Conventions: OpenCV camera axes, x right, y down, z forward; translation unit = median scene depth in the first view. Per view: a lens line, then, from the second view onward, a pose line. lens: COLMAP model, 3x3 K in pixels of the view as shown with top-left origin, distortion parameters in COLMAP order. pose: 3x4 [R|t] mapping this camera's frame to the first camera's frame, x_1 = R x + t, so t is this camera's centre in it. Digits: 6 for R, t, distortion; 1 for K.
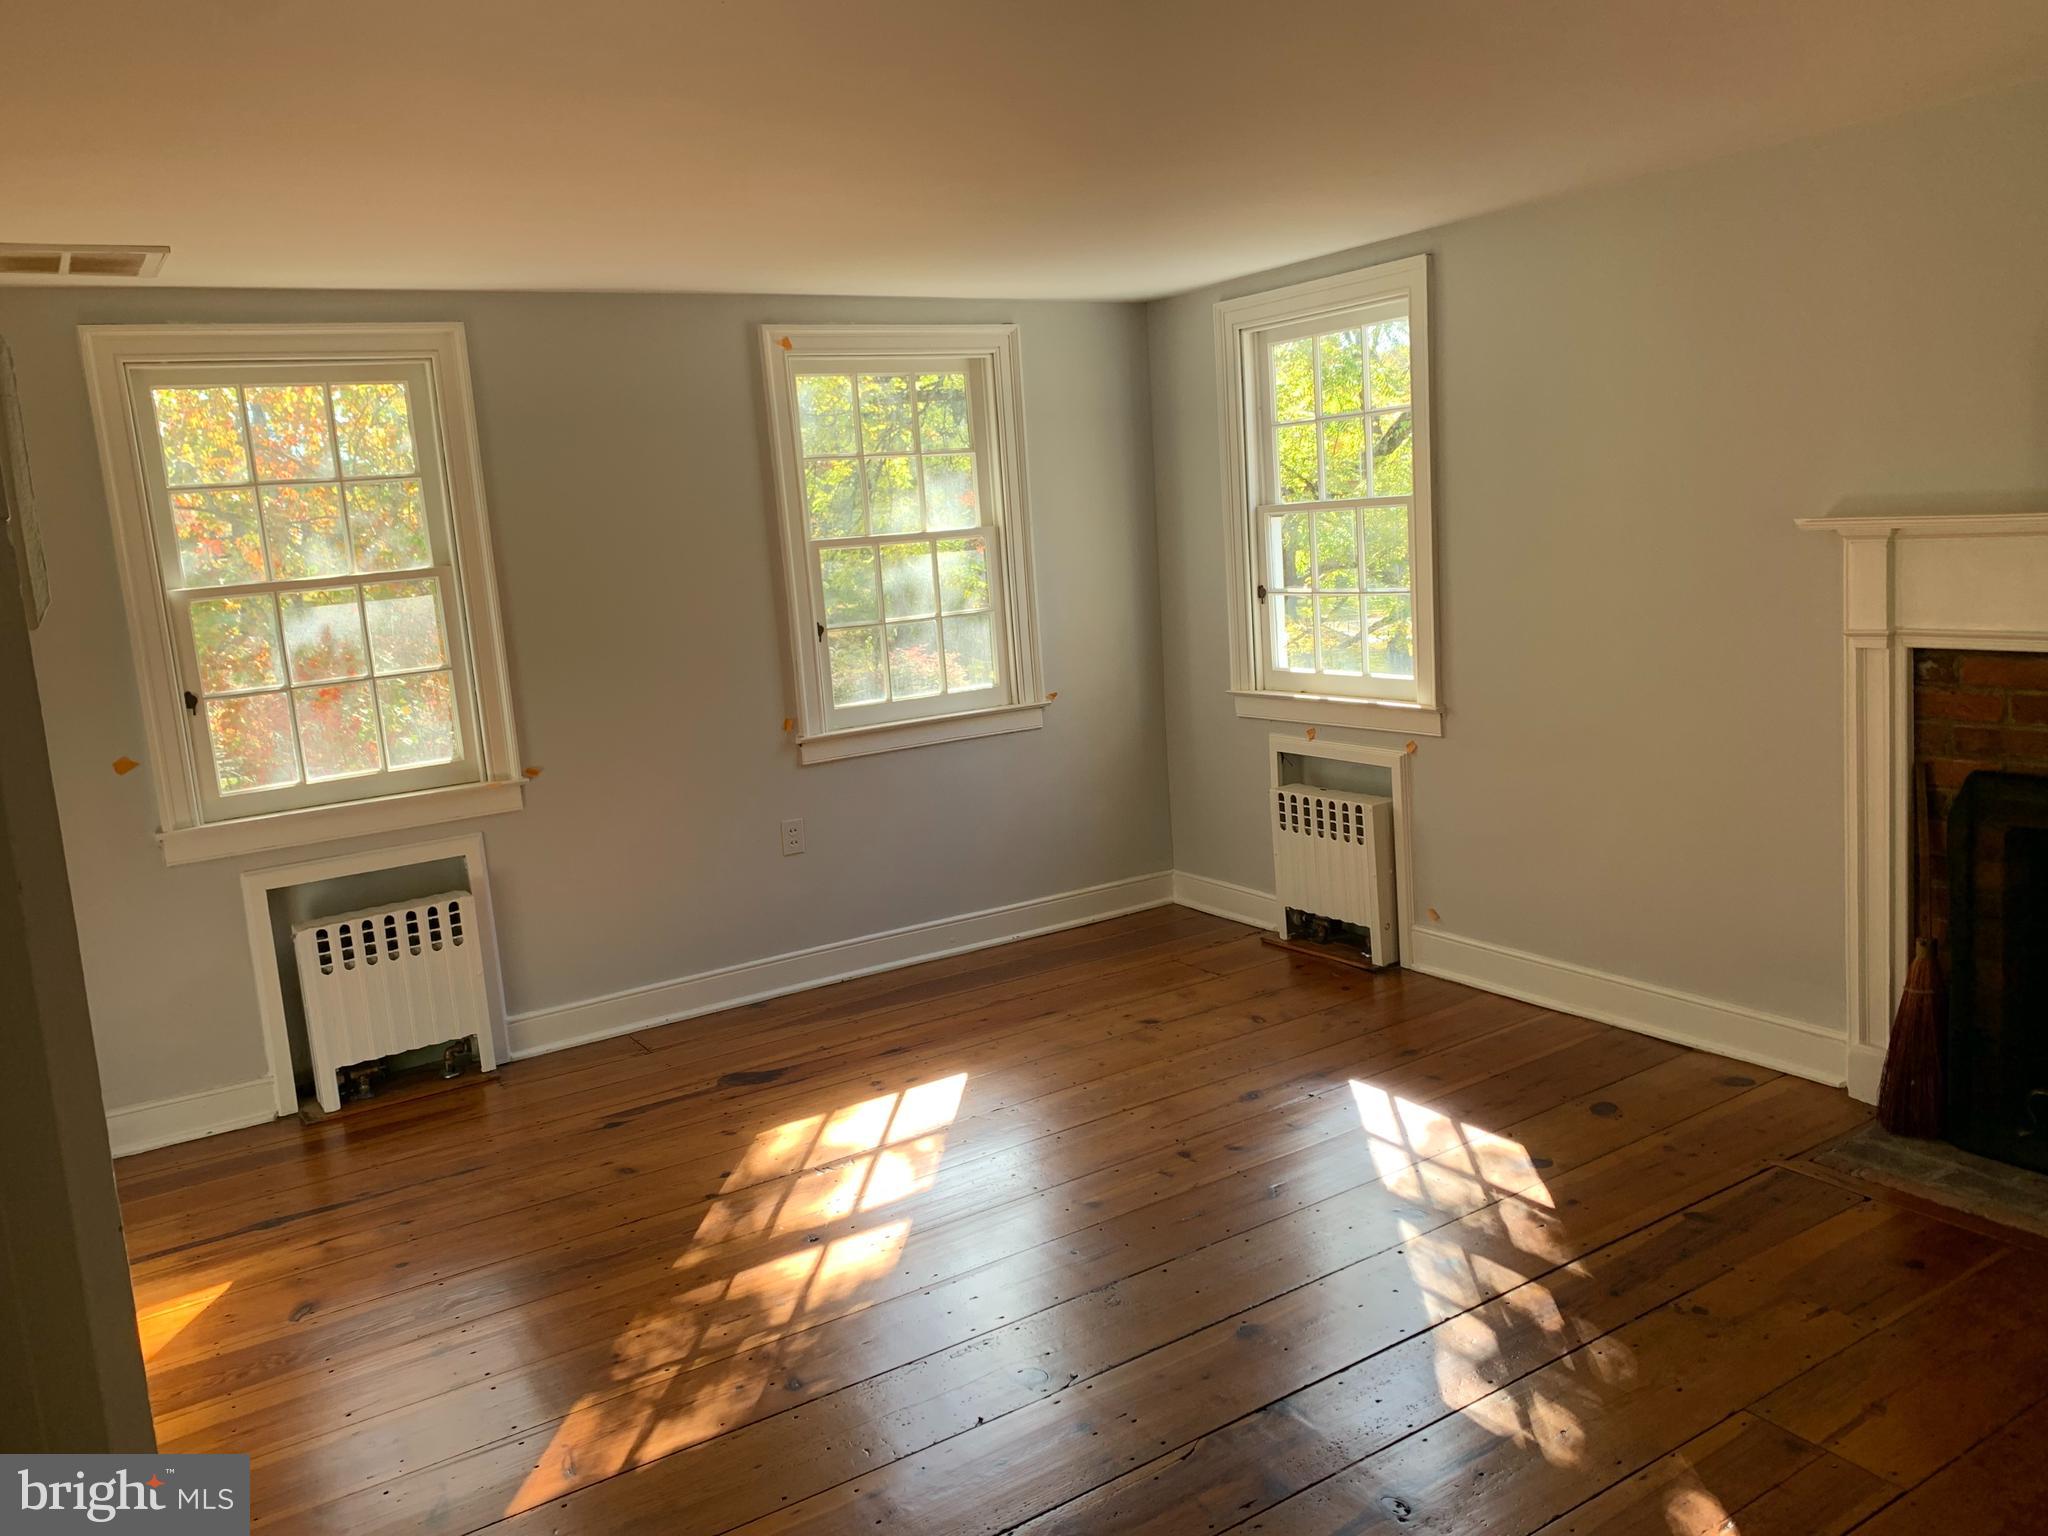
lens RADIAL K [[1563.1, 0, 1018.0], [0, 1563.1, 756.6], [0, 0, 1]] dist [0.007501, -0.009267]
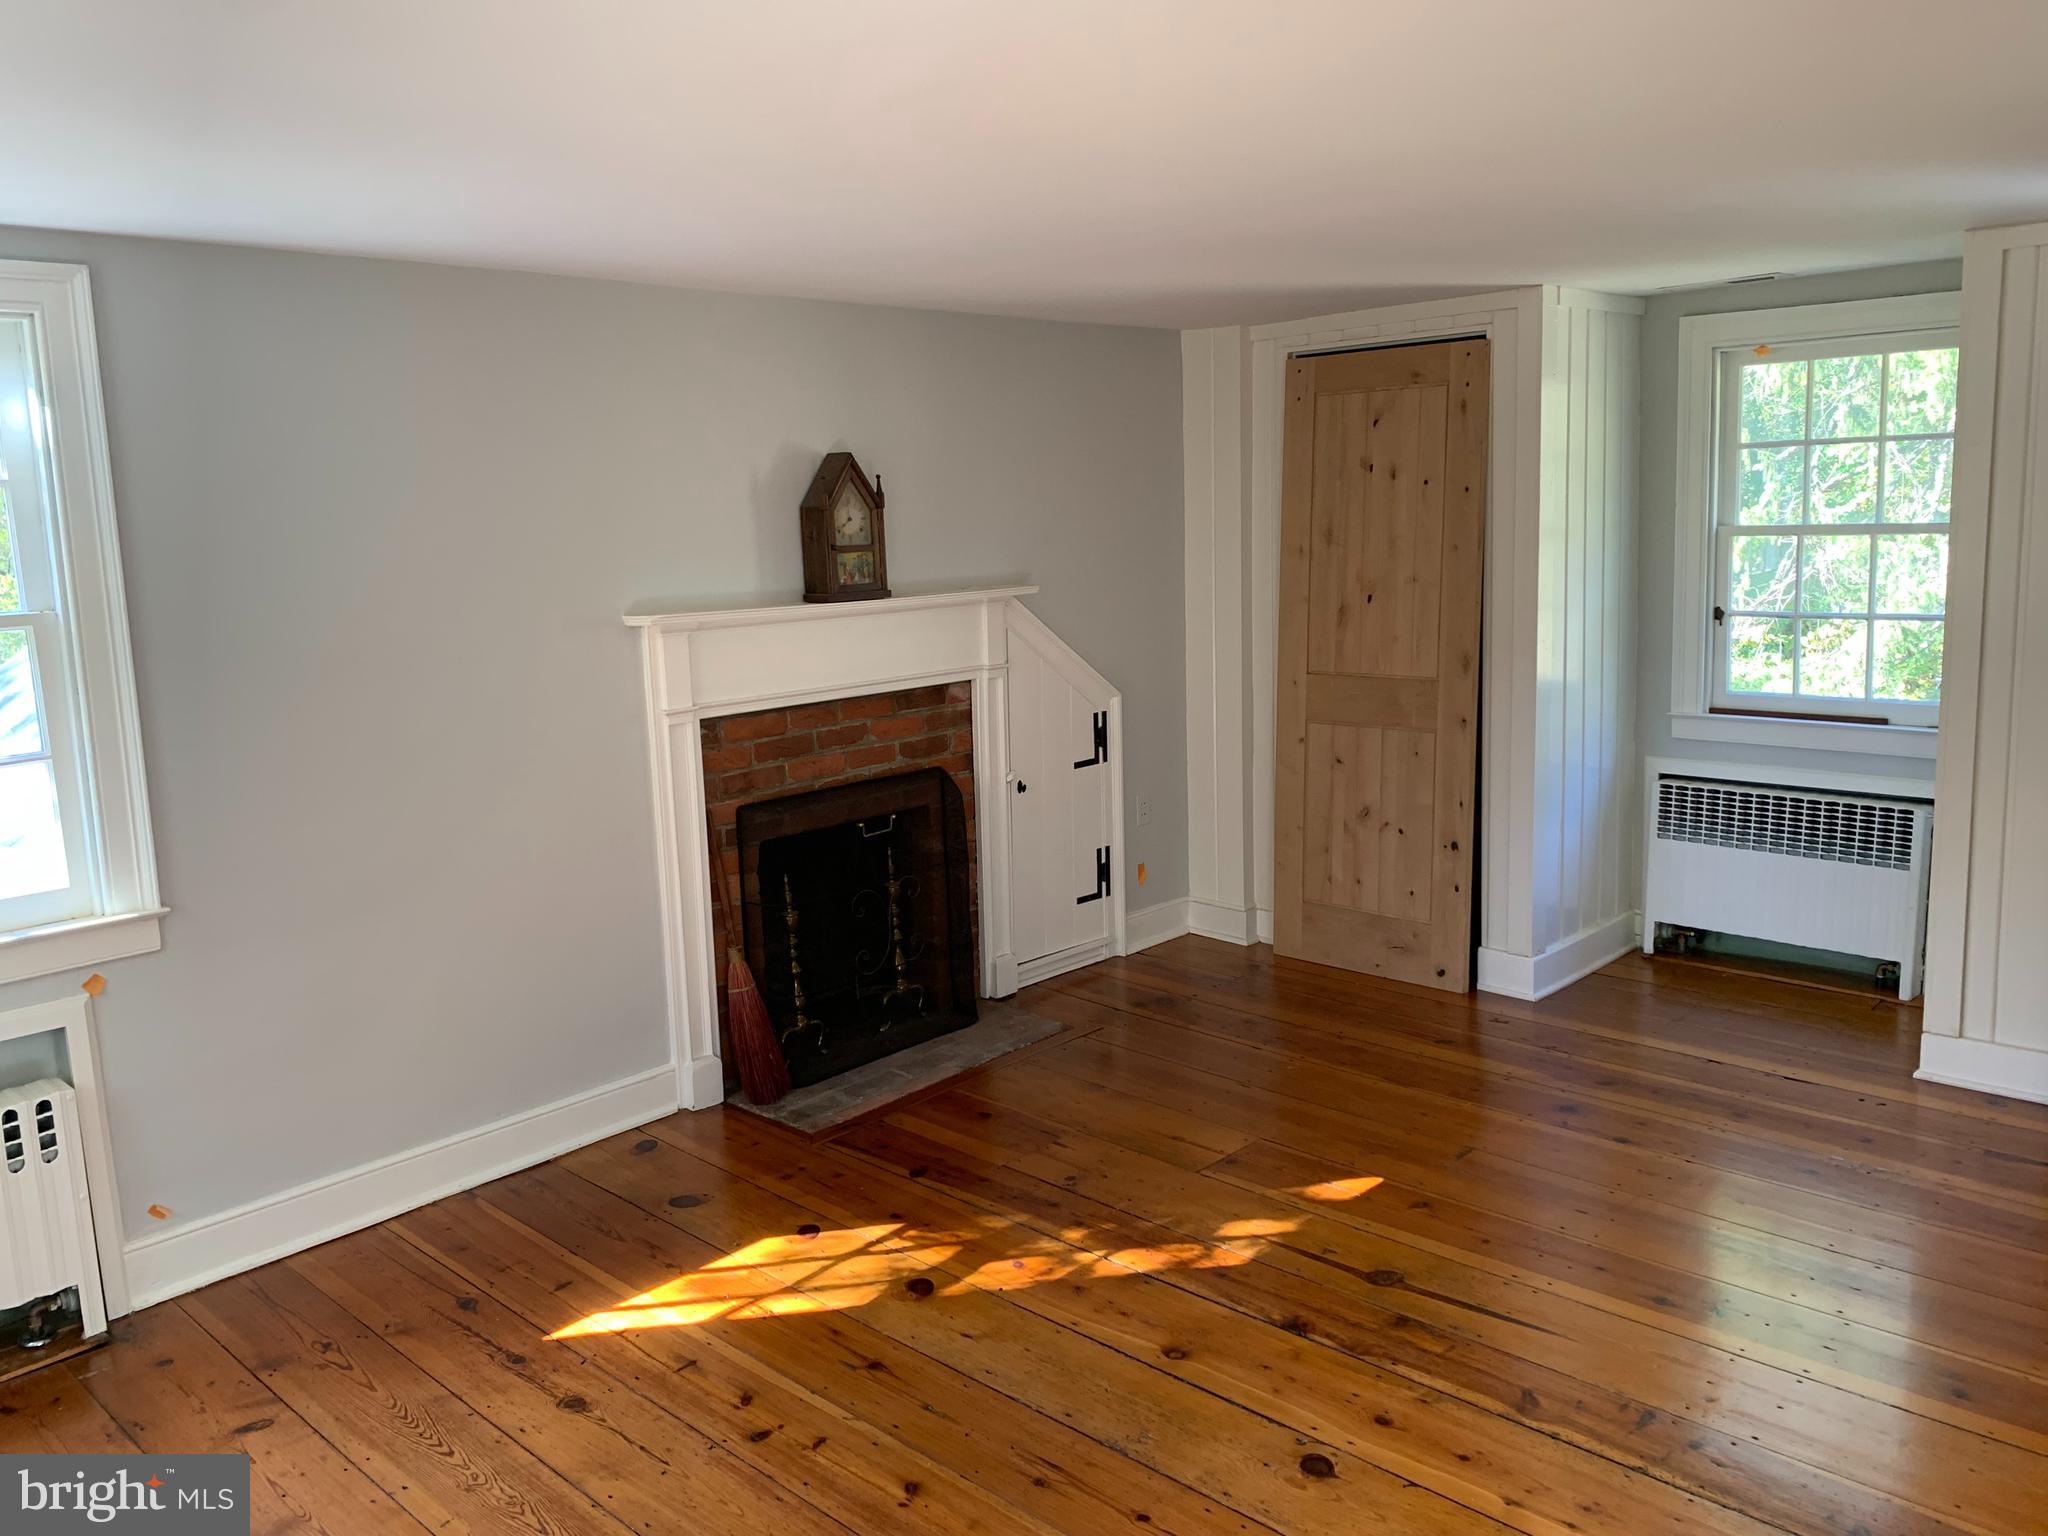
lens RADIAL K [[1563.1, 0, 1018.0], [0, 1563.1, 756.6], [0, 0, 1]] dist [0.007501, -0.009267]
pose [[-0.251004, -0.066640, 0.965689, -0.663903], [0.210740, 0.969936, 0.121709, -0.134775], [-0.944767, 0.234059, -0.229415, 1.033062]]
